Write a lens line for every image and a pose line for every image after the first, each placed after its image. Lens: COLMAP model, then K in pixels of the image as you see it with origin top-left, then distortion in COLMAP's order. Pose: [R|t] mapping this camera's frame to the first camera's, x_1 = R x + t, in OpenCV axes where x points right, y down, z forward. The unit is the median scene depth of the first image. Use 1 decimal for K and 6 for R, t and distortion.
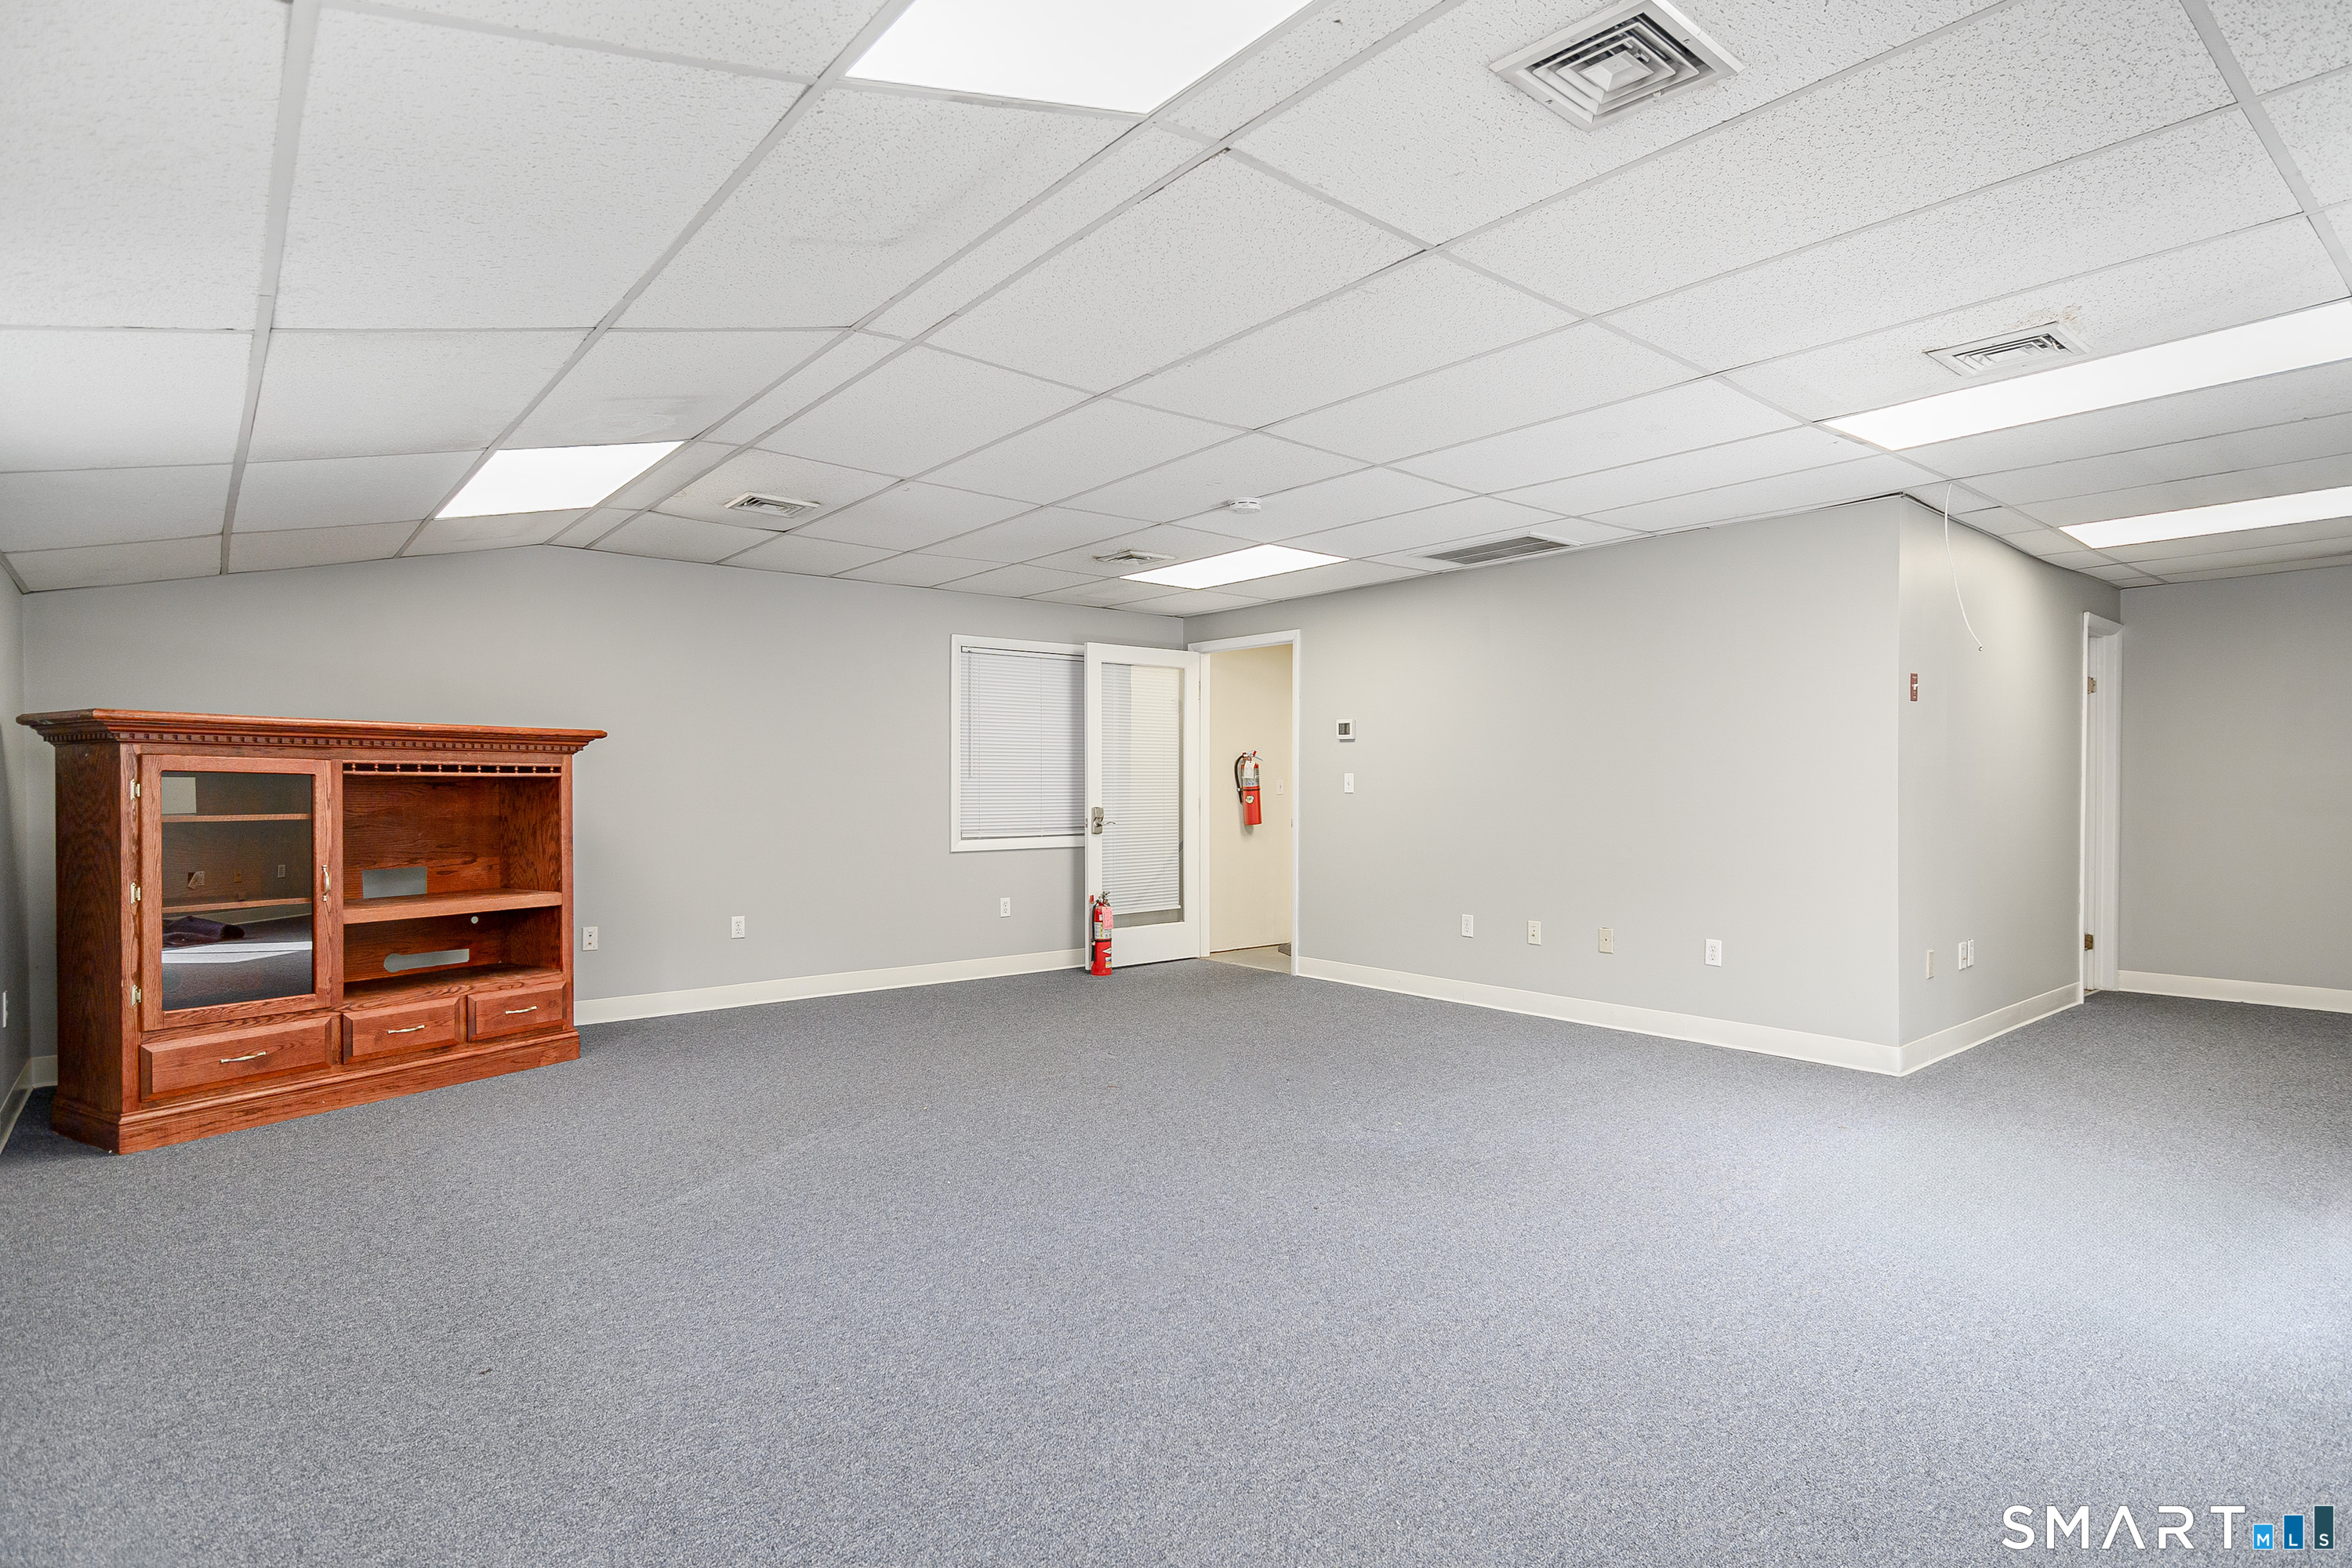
lens RADIAL K [[1198.7, 0, 1176.4], [0, 1198.7, 783.6], [0, 0, 1]] dist [-0.002145, -0.002387]
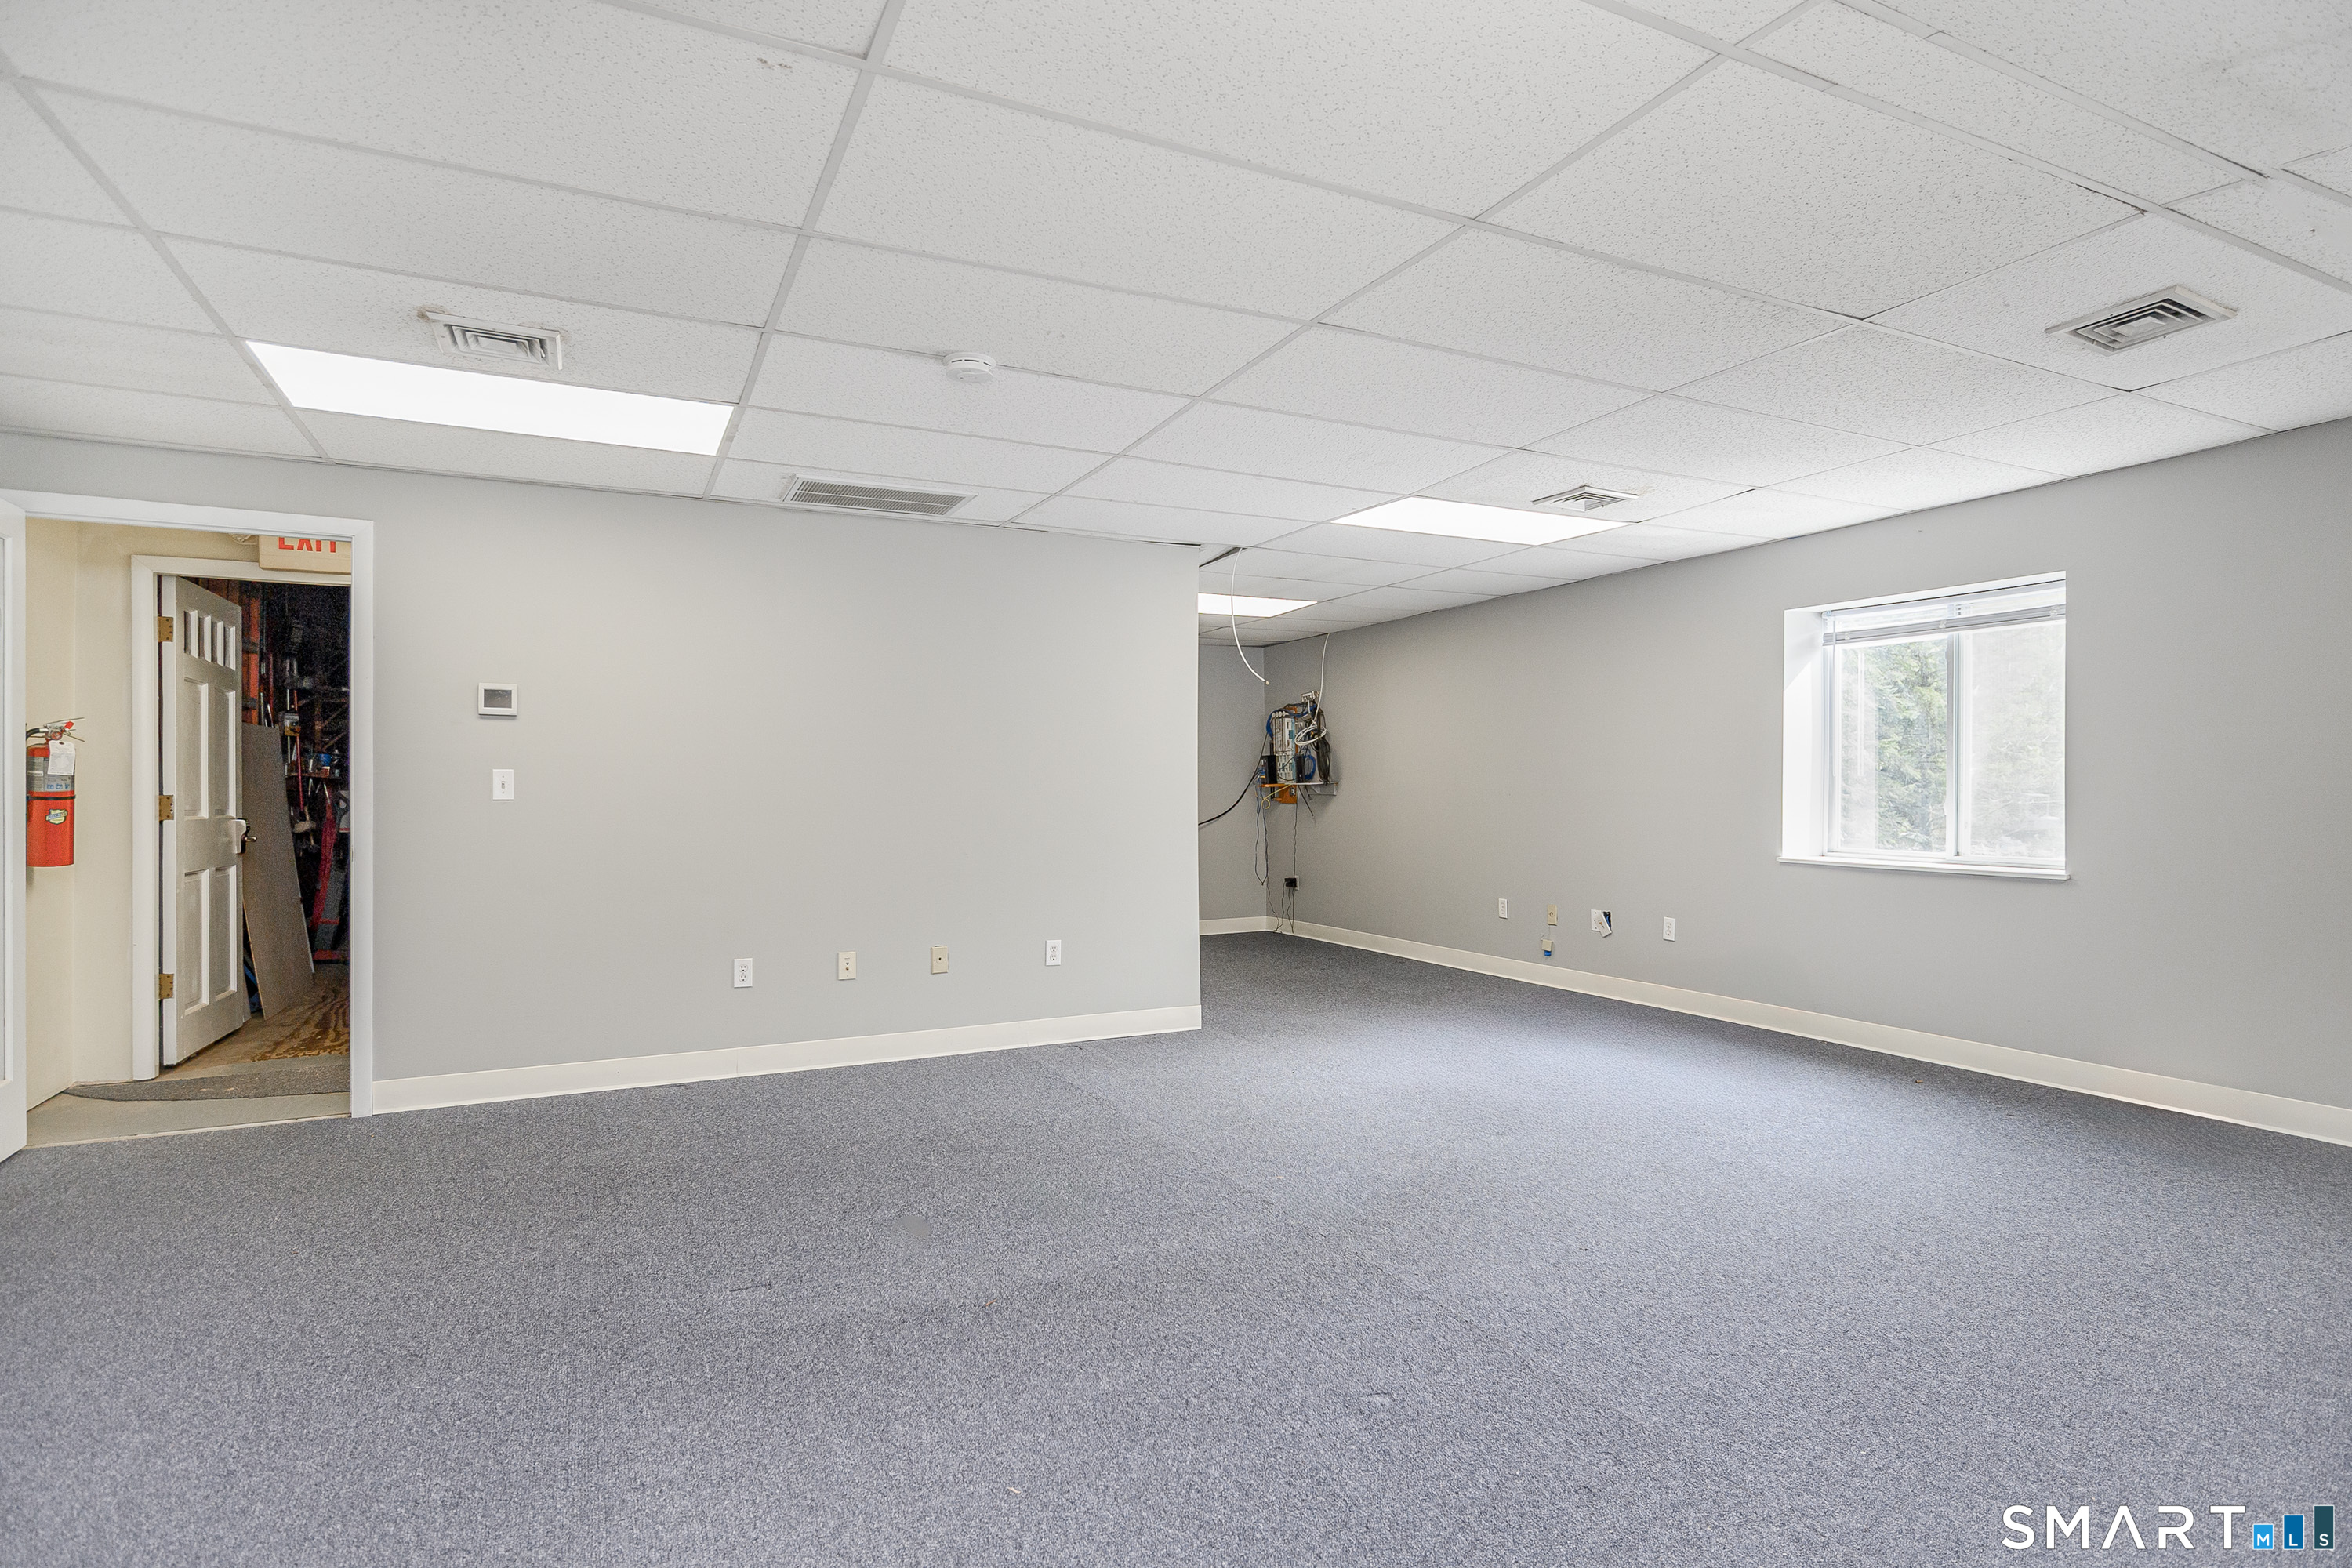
lens RADIAL K [[1198.7, 0, 1181.9], [0, 1198.7, 781.7], [0, 0, 1]] dist [-0.002145, -0.002387]
pose [[0.236462, 0.004830, 0.971629, -0.454430], [0.000172, 0.999987, -0.005013, 0.001791], [-0.971641, 0.001352, 0.236458, 0.584819]]
